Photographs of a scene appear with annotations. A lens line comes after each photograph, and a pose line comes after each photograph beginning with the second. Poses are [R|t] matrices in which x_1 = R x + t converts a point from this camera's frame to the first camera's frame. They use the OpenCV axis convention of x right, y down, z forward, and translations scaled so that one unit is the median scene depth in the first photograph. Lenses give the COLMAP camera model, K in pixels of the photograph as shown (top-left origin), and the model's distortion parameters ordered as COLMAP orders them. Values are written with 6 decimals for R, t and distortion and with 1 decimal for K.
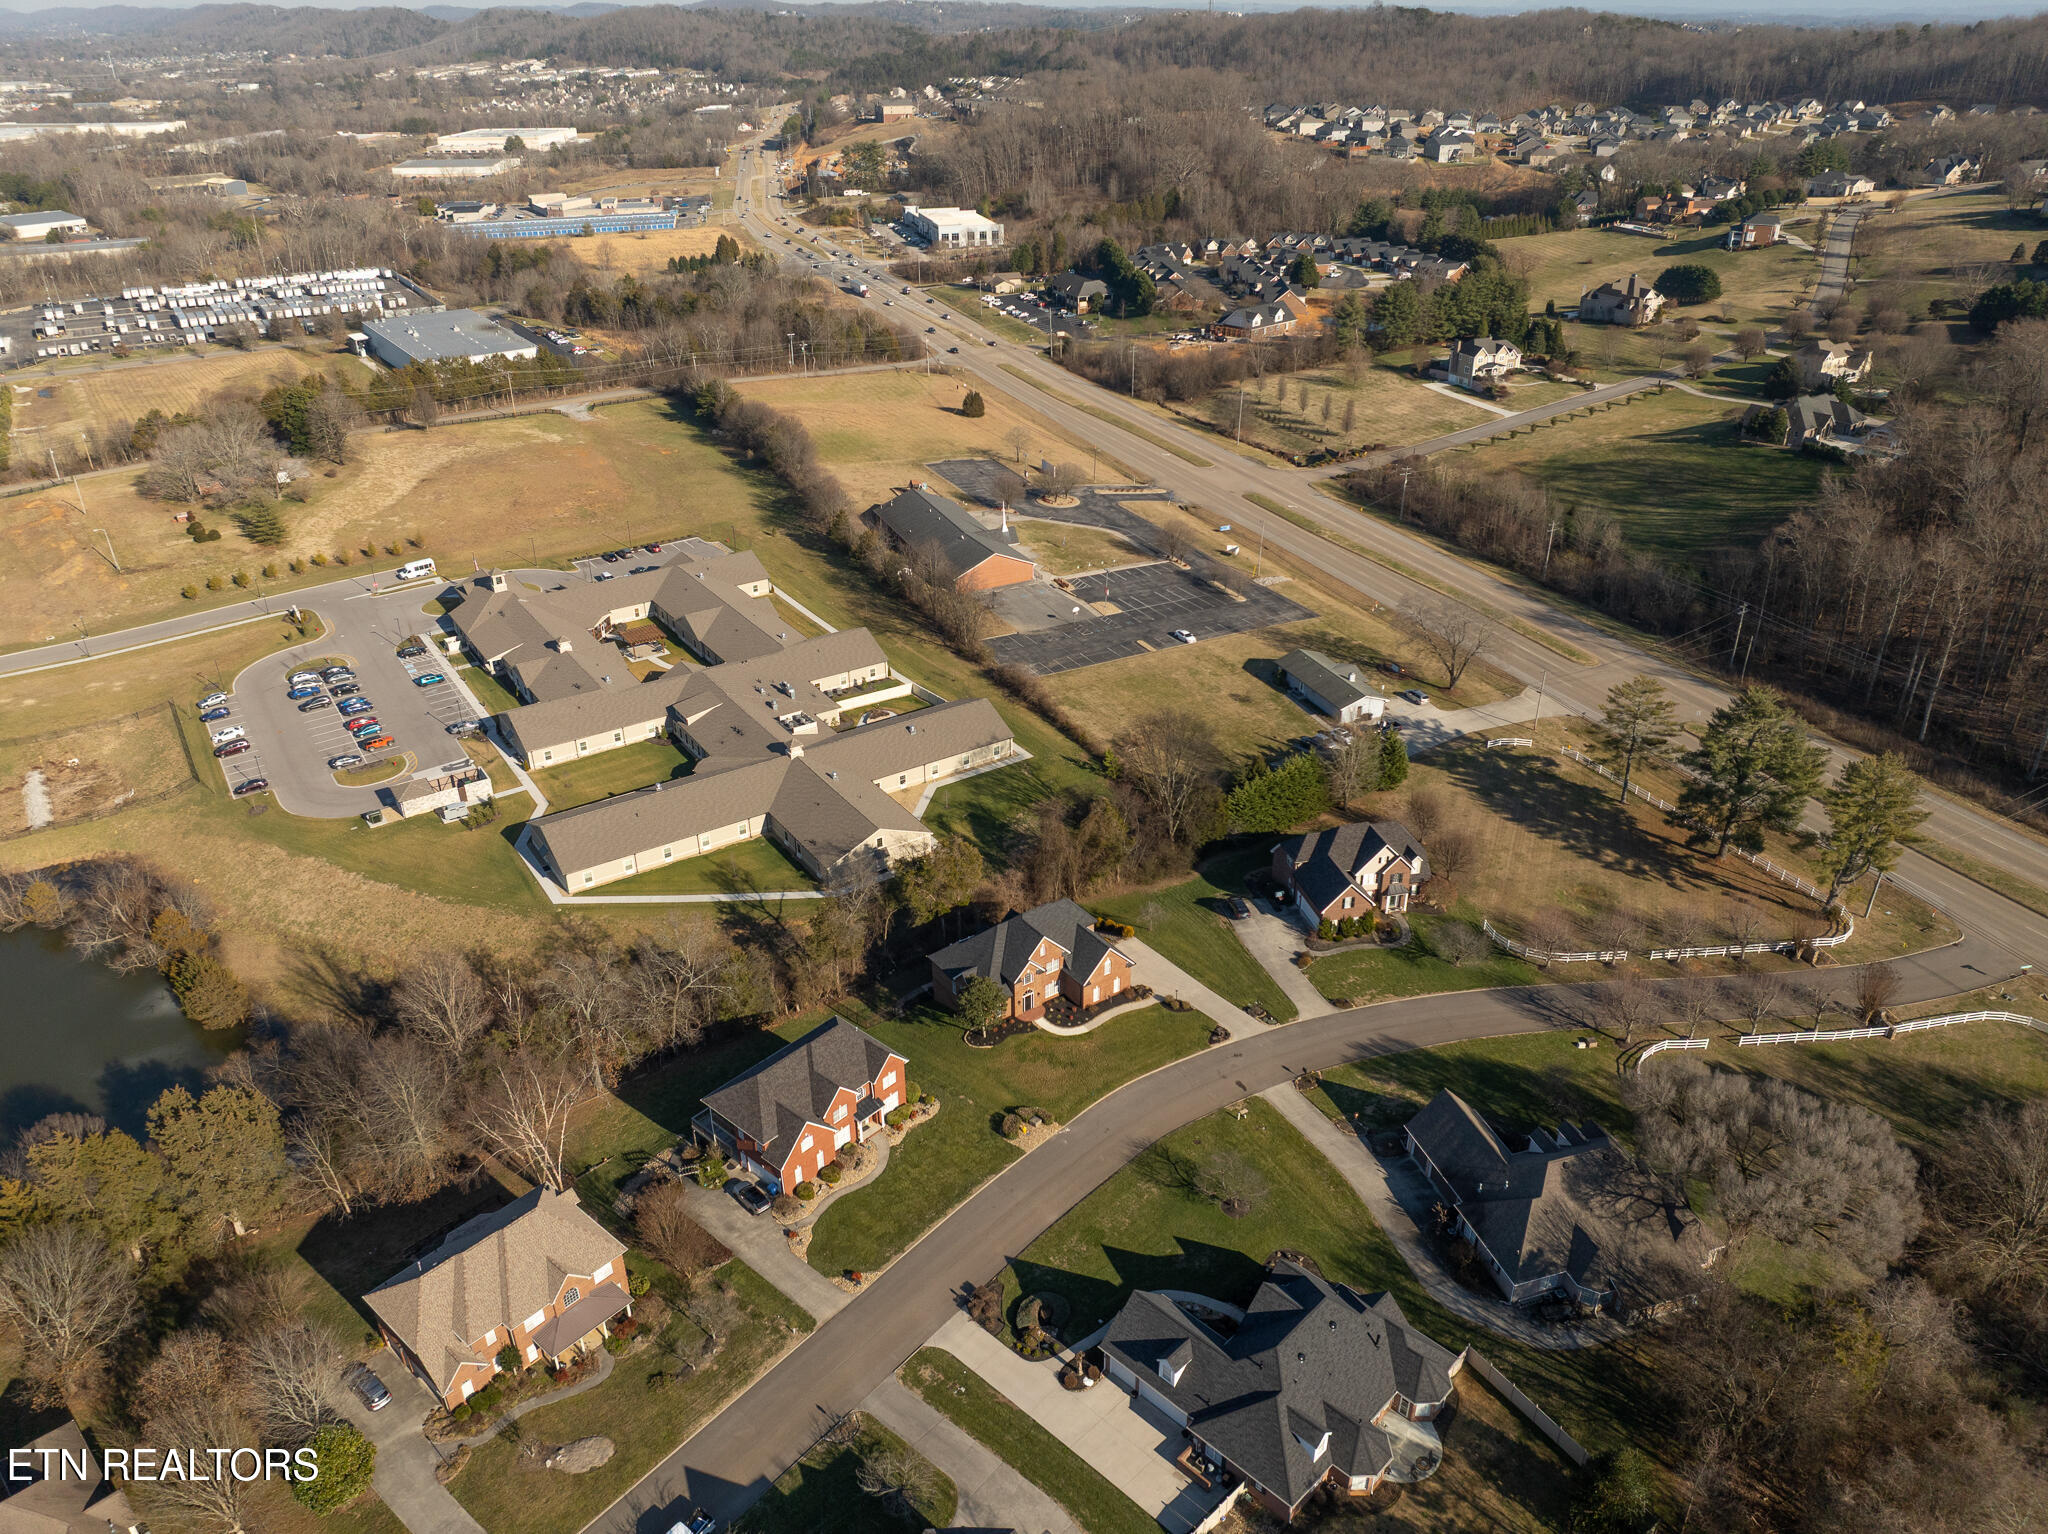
lens RADIAL K [[1444.7, 0, 1029.3], [0, 1444.7, 763.7], [0, 0, 1]] dist [-0.044592, -0.001651]
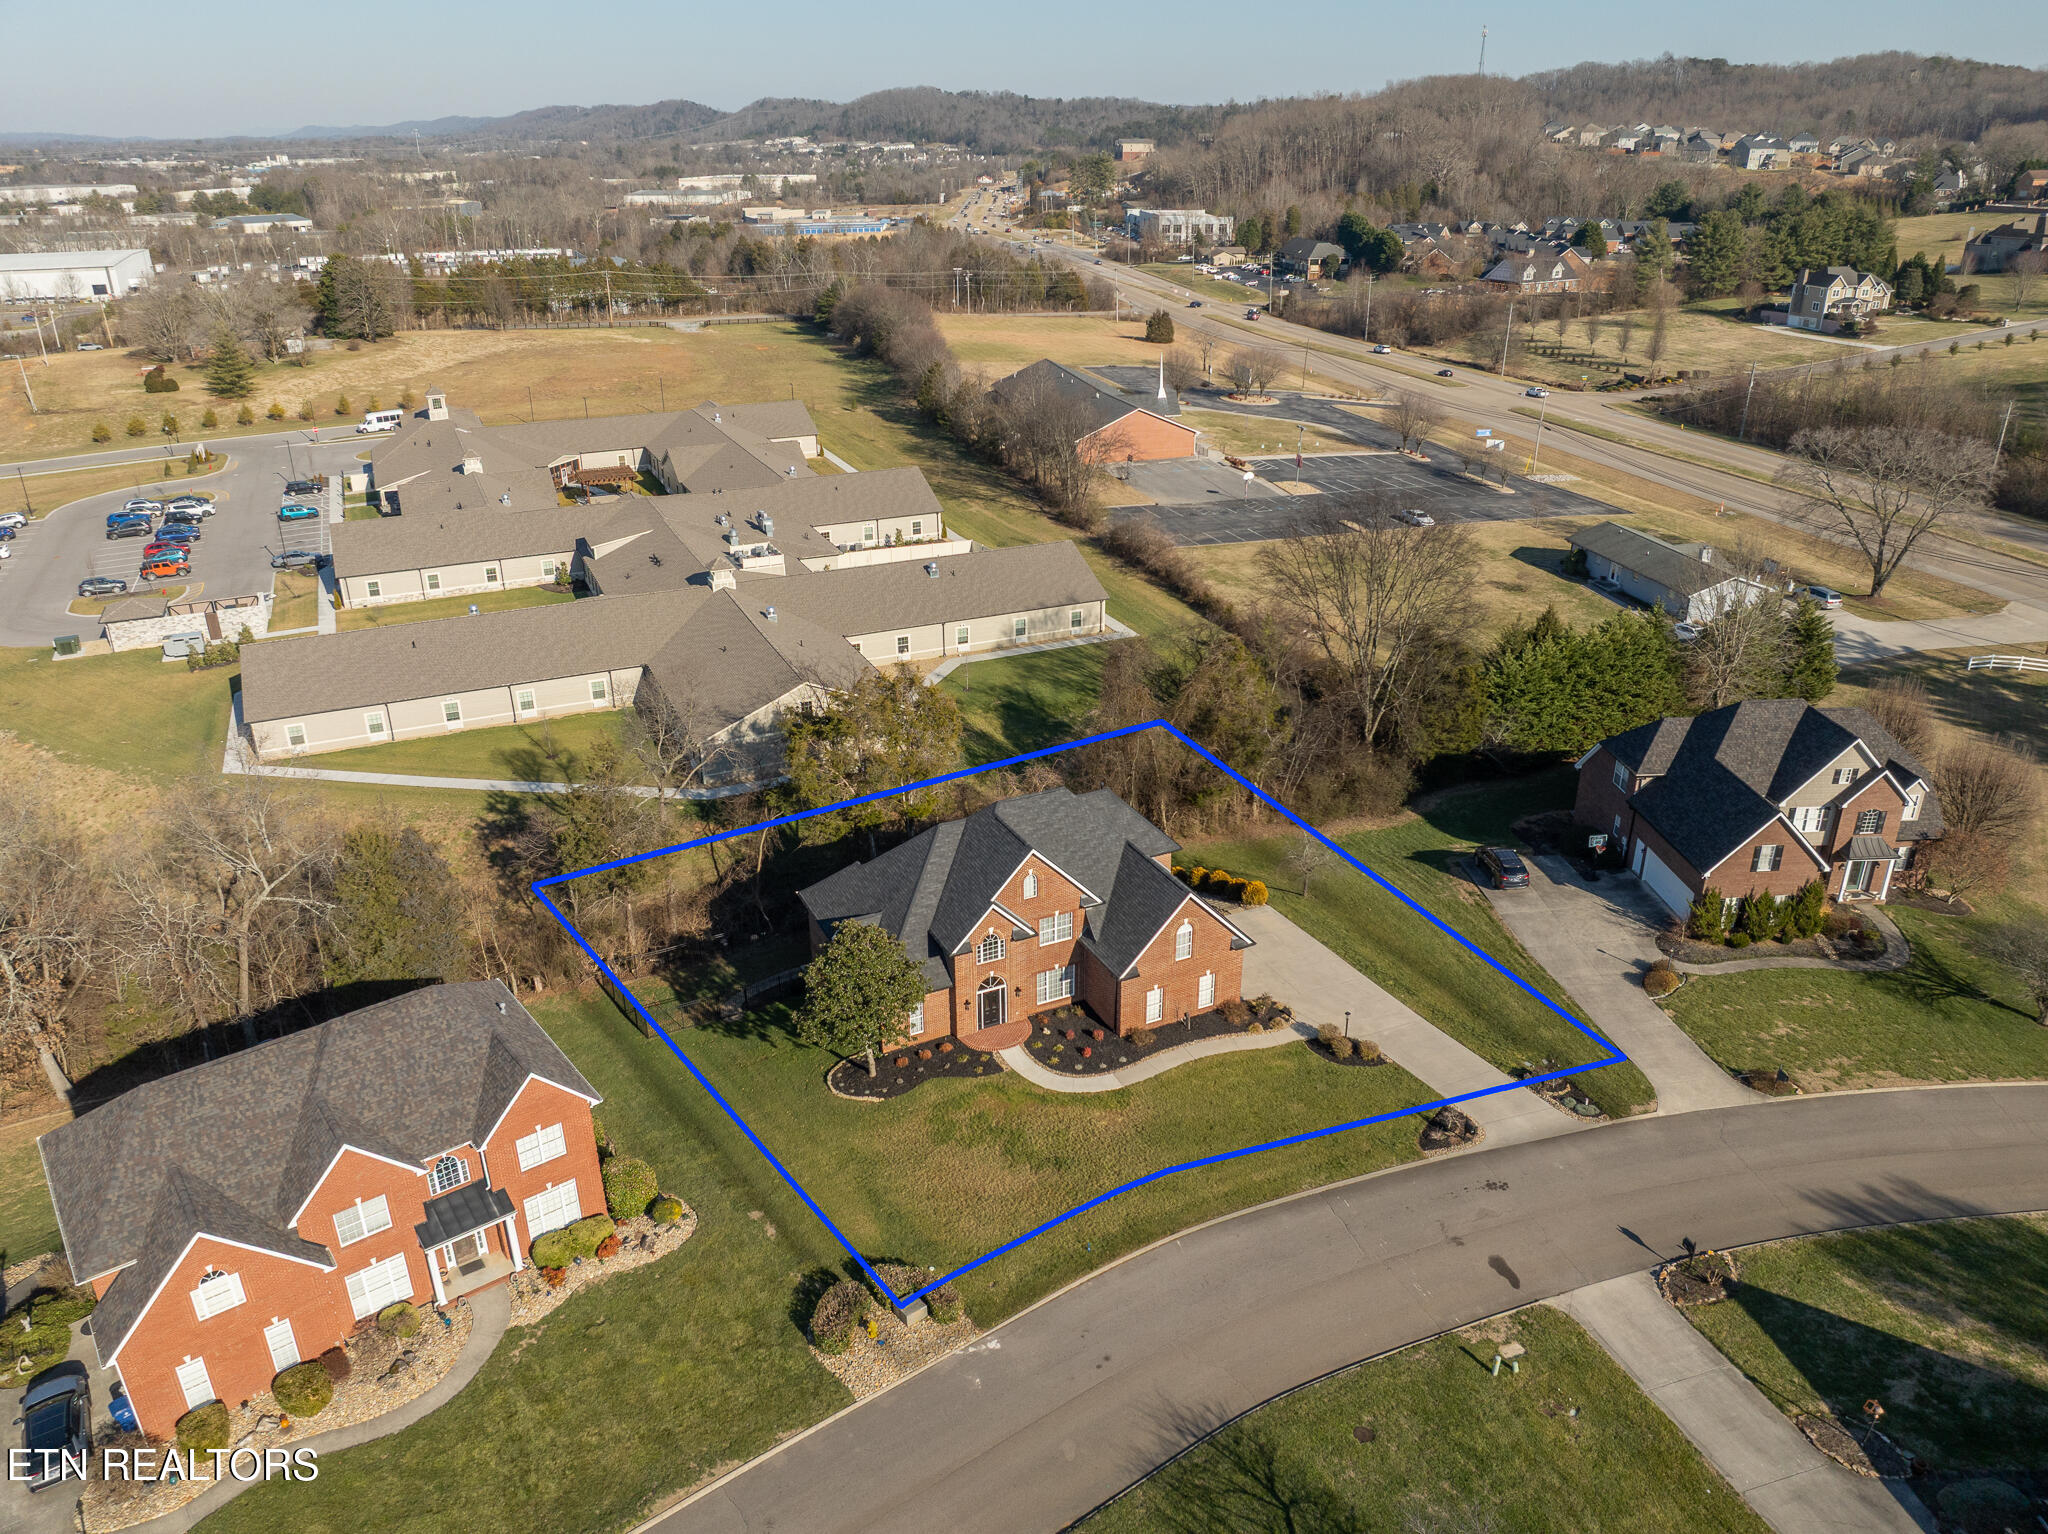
lens RADIAL K [[1444.7, 0, 1029.3], [0, 1444.7, 763.7], [0, 0, 1]] dist [-0.044592, -0.001651]
pose [[0.985886, 0.068162, -0.152917, 0.059503], [-0.078883, 0.994752, -0.065168, 0.101642], [0.147672, 0.076311, 0.986088, 0.485389]]
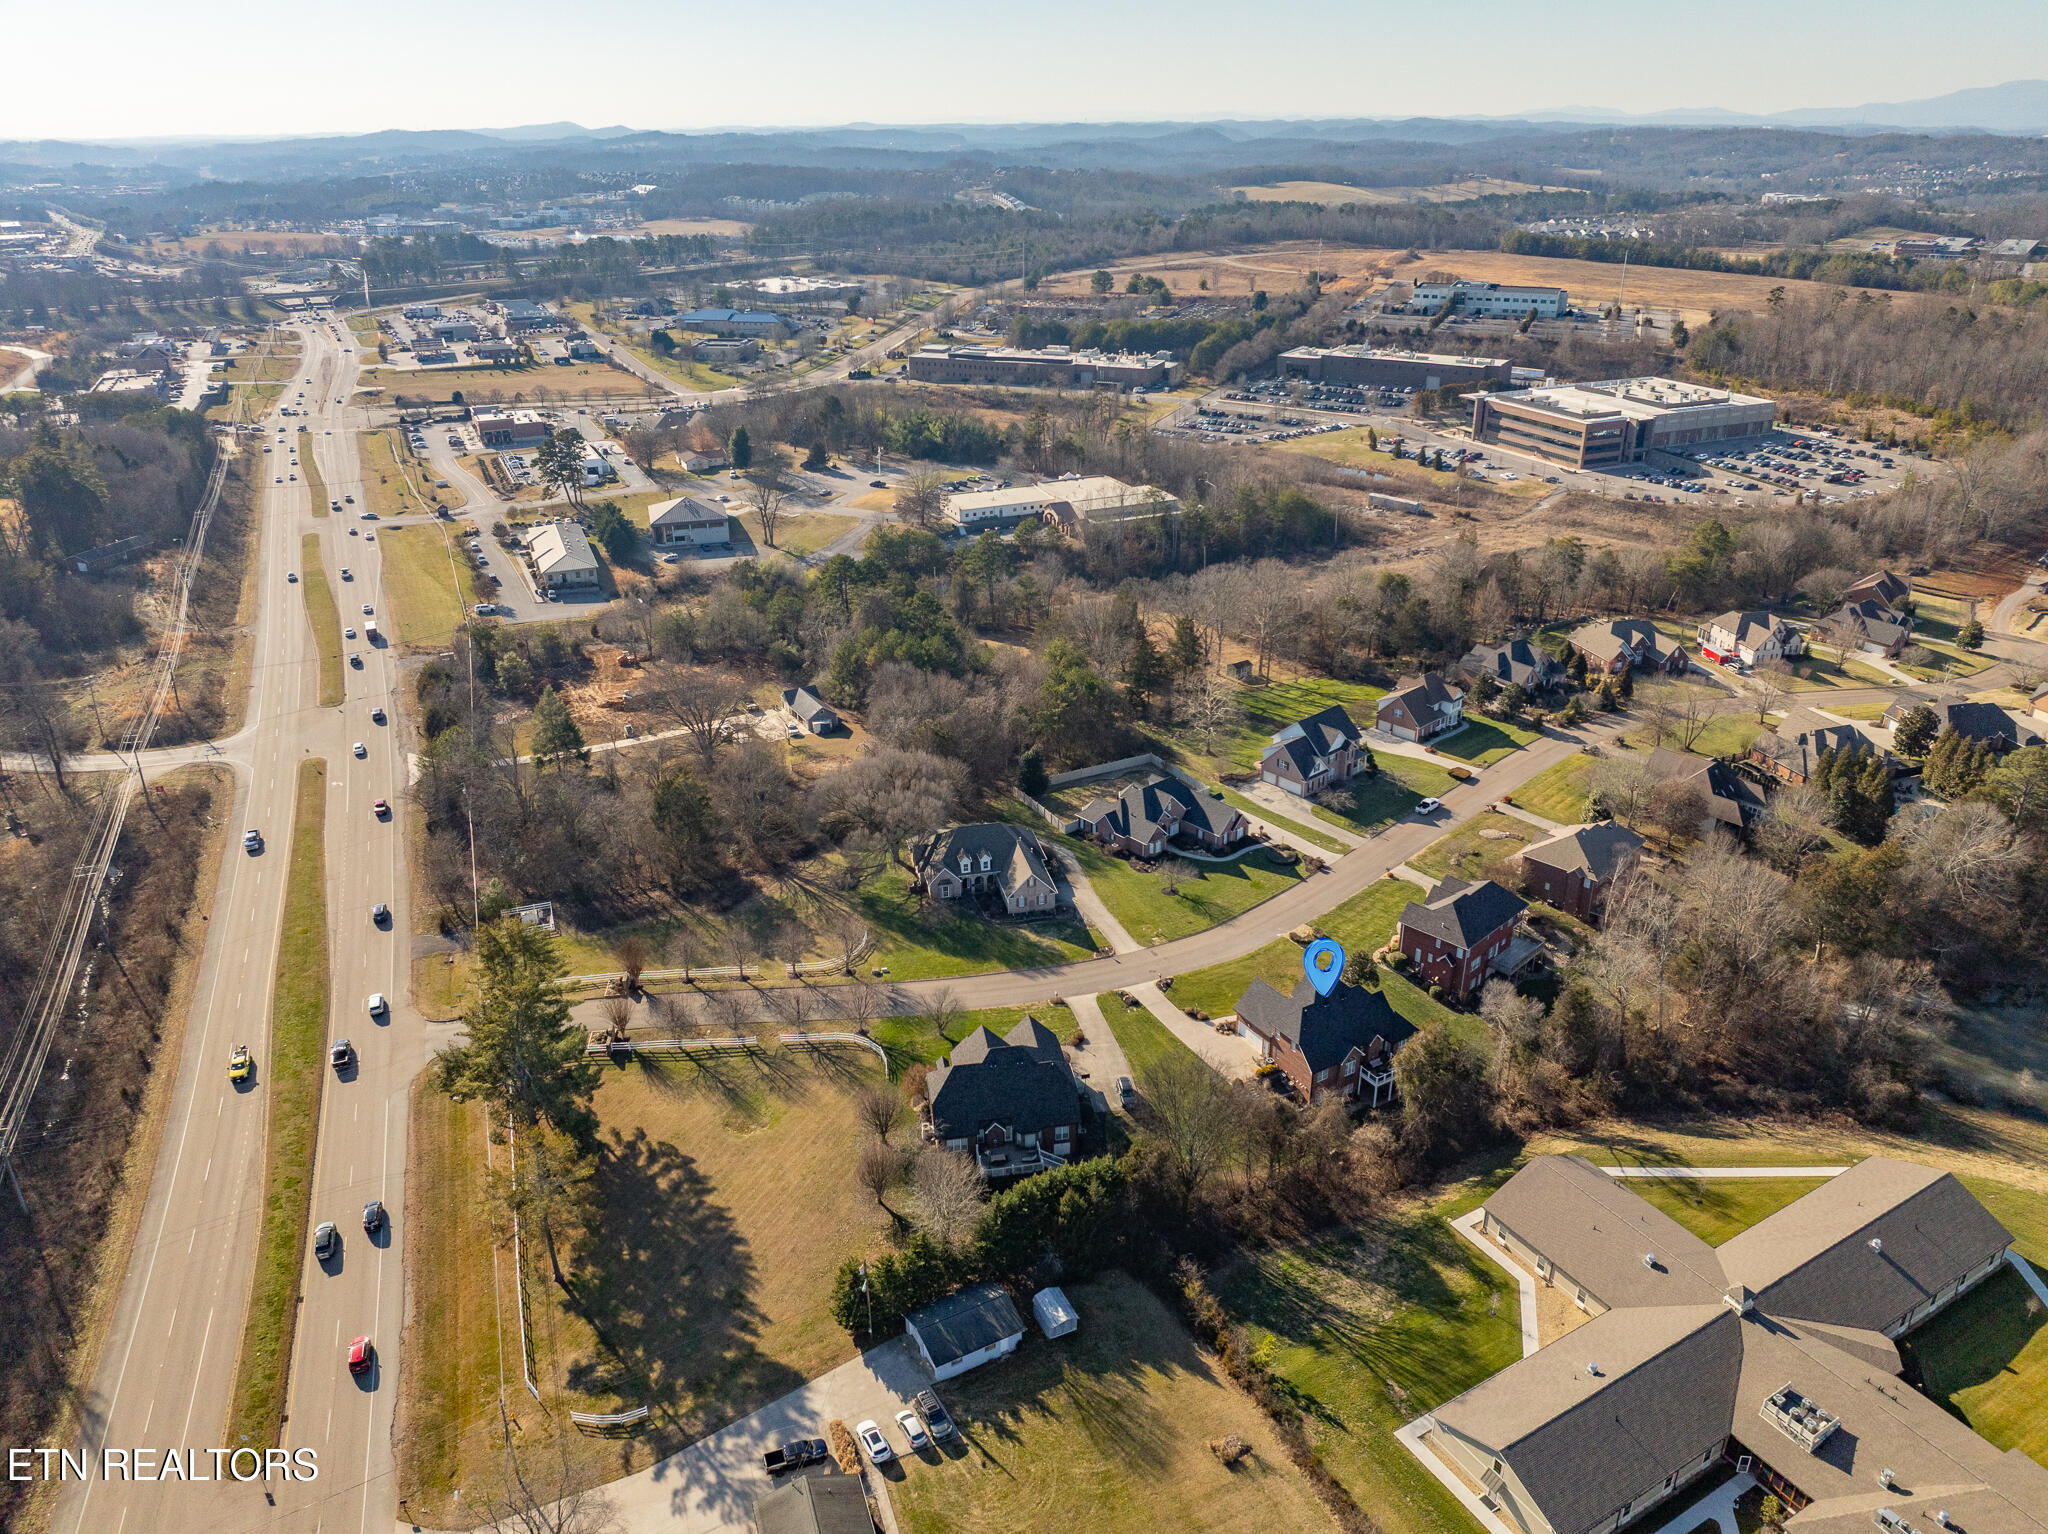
lens RADIAL K [[1444.7, 0, 1029.3], [0, 1444.7, 763.7], [0, 0, 1]] dist [-0.044592, -0.001651]
pose [[-0.997815, -0.030485, 0.058612, 0.148713], [0.025767, 0.637345, 0.770147, -0.749766], [-0.060834, 0.769975, -0.635167, 1.359881]]
